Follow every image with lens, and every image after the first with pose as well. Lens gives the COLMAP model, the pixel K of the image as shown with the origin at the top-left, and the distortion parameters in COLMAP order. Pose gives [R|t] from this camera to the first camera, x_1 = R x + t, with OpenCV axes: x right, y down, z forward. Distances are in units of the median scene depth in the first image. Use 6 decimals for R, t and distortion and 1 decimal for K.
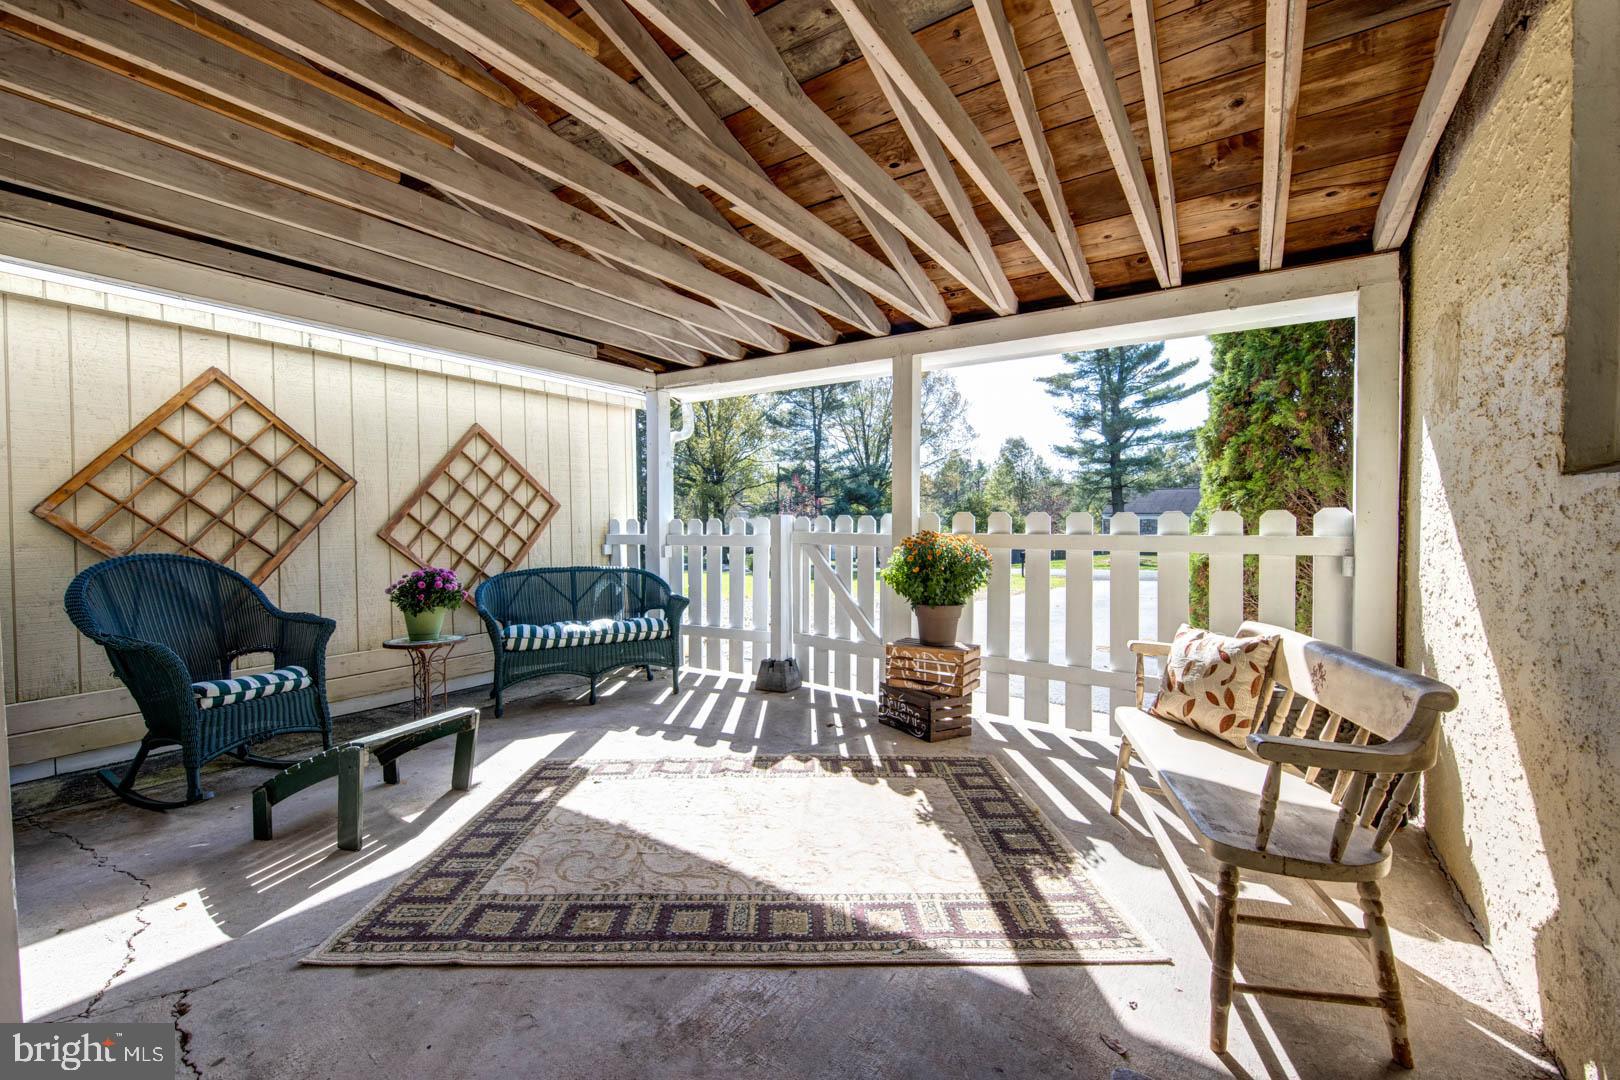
lens RADIAL K [[667.2, 0, 810.0], [0, 667.2, 540.0], [0, 0, 1]] dist [-0.000123, -0.000065]
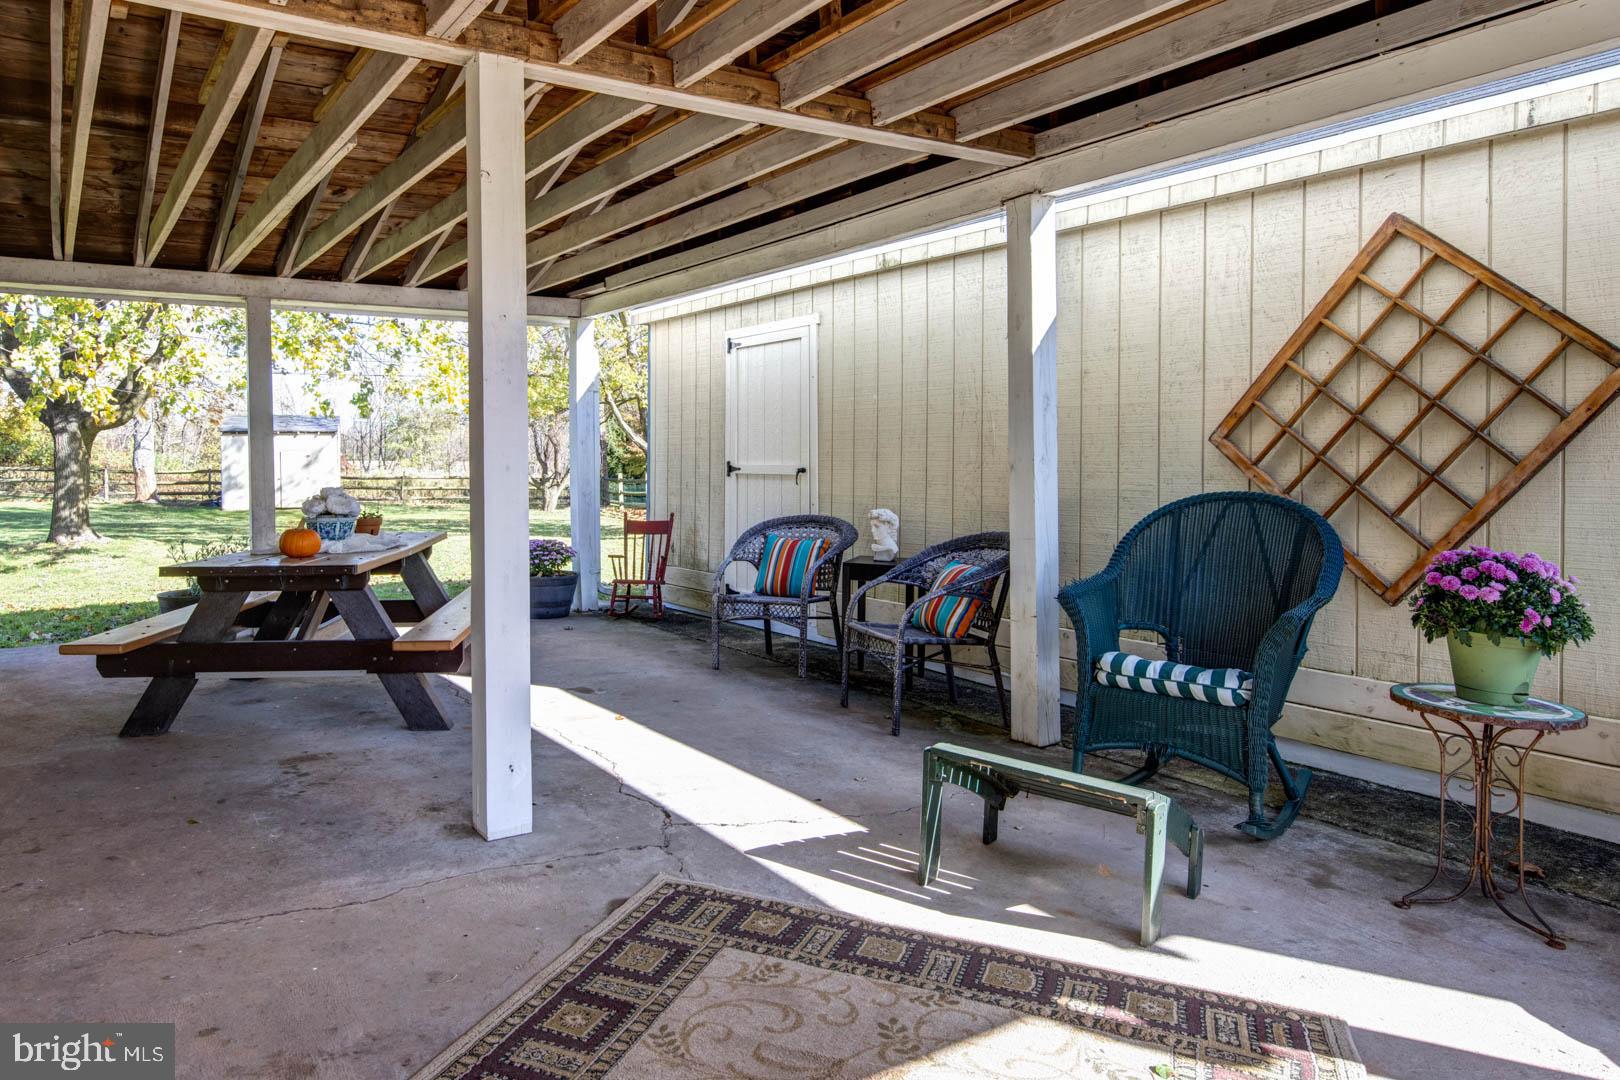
lens RADIAL K [[1038.1, 0, 734.5], [0, 1038.1, 492.0], [0, 0, 1]] dist [0.045114, 0.000266]
pose [[-0.398772, 0.048876, -0.915746, 0.366018], [-0.016675, 0.998027, 0.060529, -0.043309], [0.916898, 0.039407, -0.397171, 0.925057]]
